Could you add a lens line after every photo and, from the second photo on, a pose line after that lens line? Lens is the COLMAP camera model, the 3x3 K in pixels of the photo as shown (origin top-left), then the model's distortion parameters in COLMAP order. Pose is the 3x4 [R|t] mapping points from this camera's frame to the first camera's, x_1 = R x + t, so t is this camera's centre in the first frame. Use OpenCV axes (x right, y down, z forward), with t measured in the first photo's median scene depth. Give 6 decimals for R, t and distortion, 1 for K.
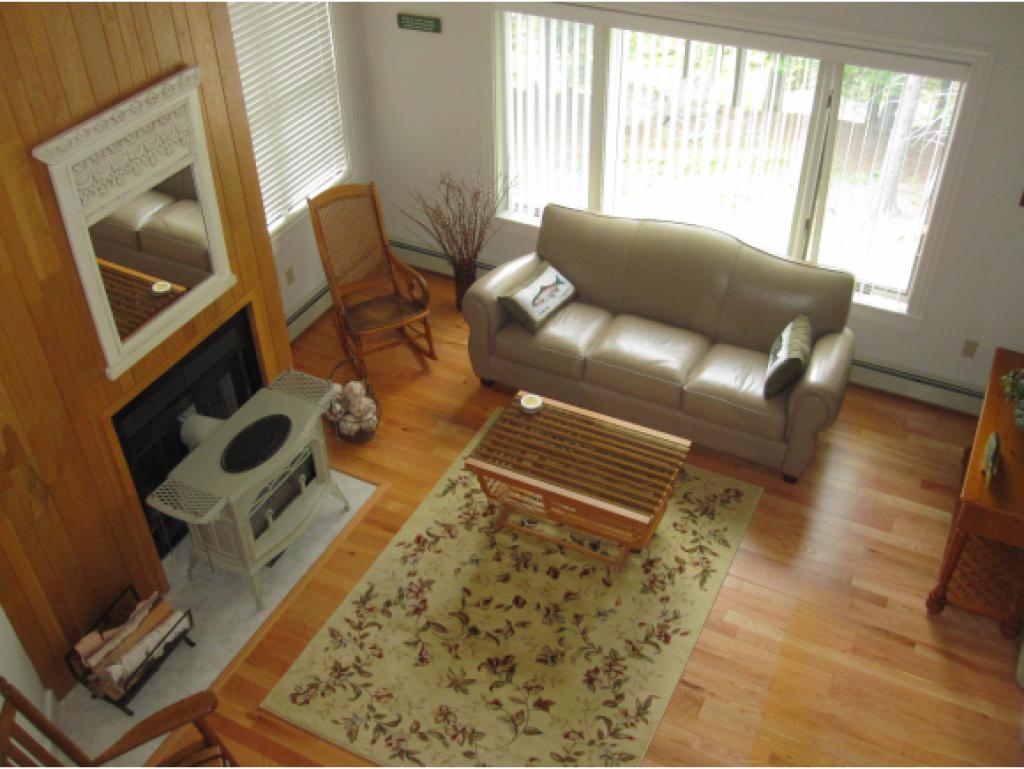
lens RADIAL K [[1001.5, 0, 512.0], [0, 1001.5, 384.5], [0, 0, 1]] dist [-0.073622, 0.002901]
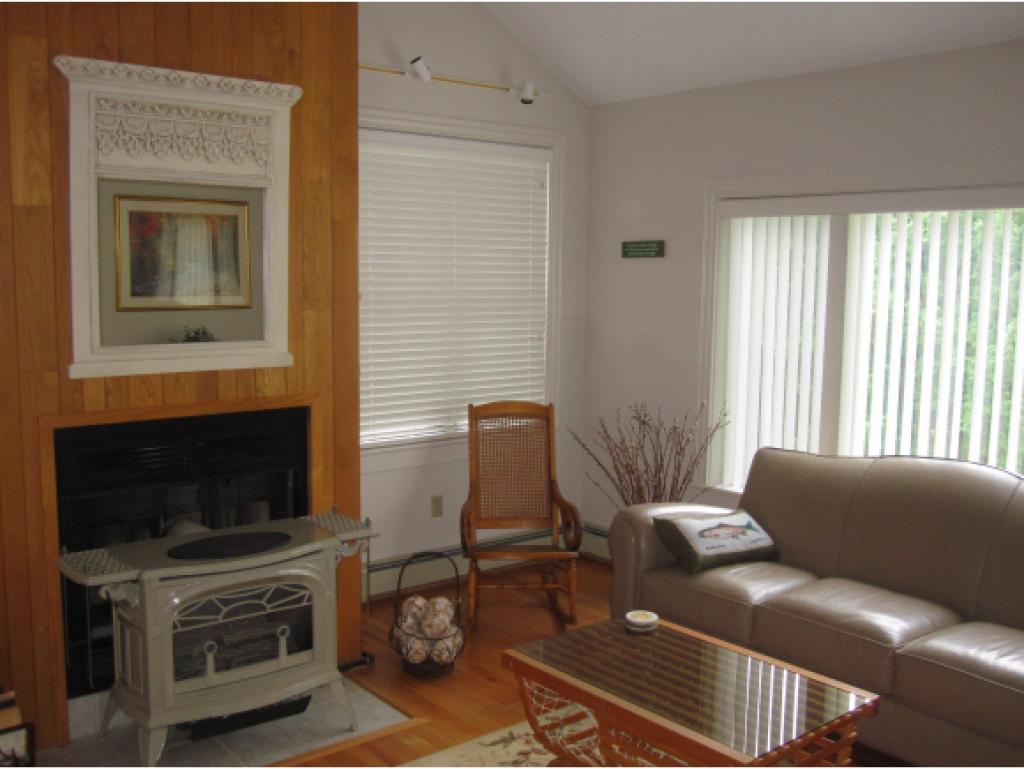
lens RADIAL K [[1013.9, 0, 512.0], [0, 1013.9, 384.5], [0, 0, 1]] dist [0.002315, -0.164600]
pose [[0.914764, 0.073474, -0.397251, 0.180048], [-0.271457, 0.840043, -0.469722, 0.207996], [0.299196, 0.537522, 0.788386, 0.340062]]
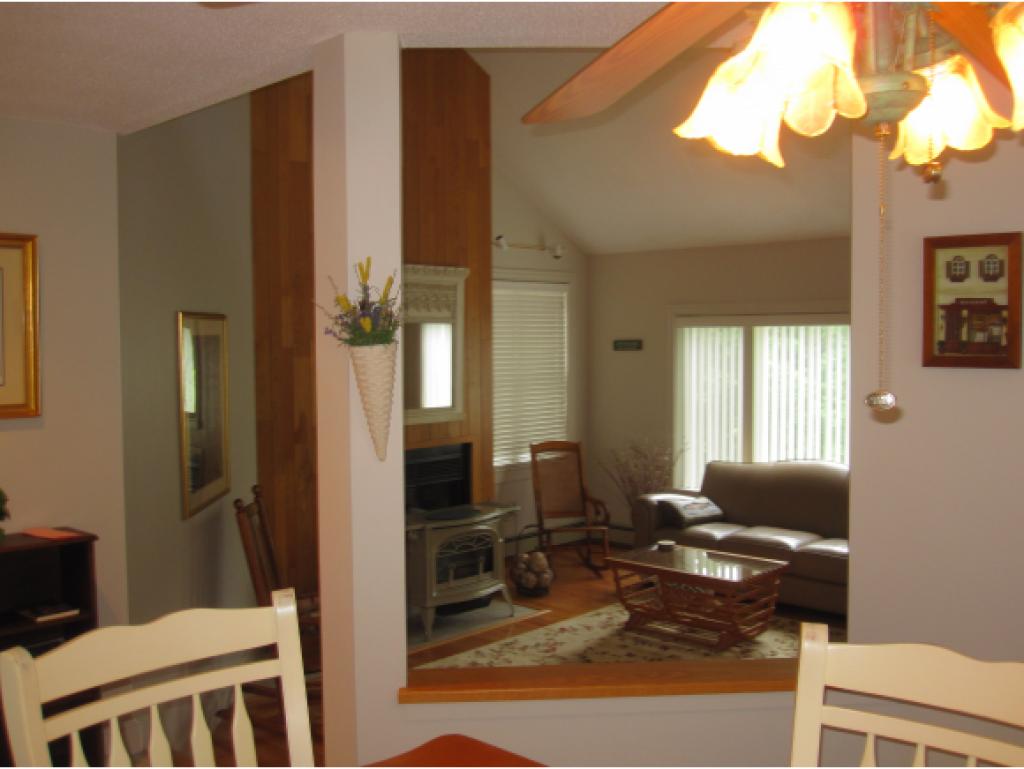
lens RADIAL K [[1001.5, 0, 512.0], [0, 1001.5, 384.5], [0, 0, 1]] dist [-0.073622, 0.002901]
pose [[0.956462, 0.021790, -0.291042, 0.181120], [-0.186479, 0.812734, -0.551986, 0.545081], [0.224512, 0.582227, 0.781413, -0.139159]]
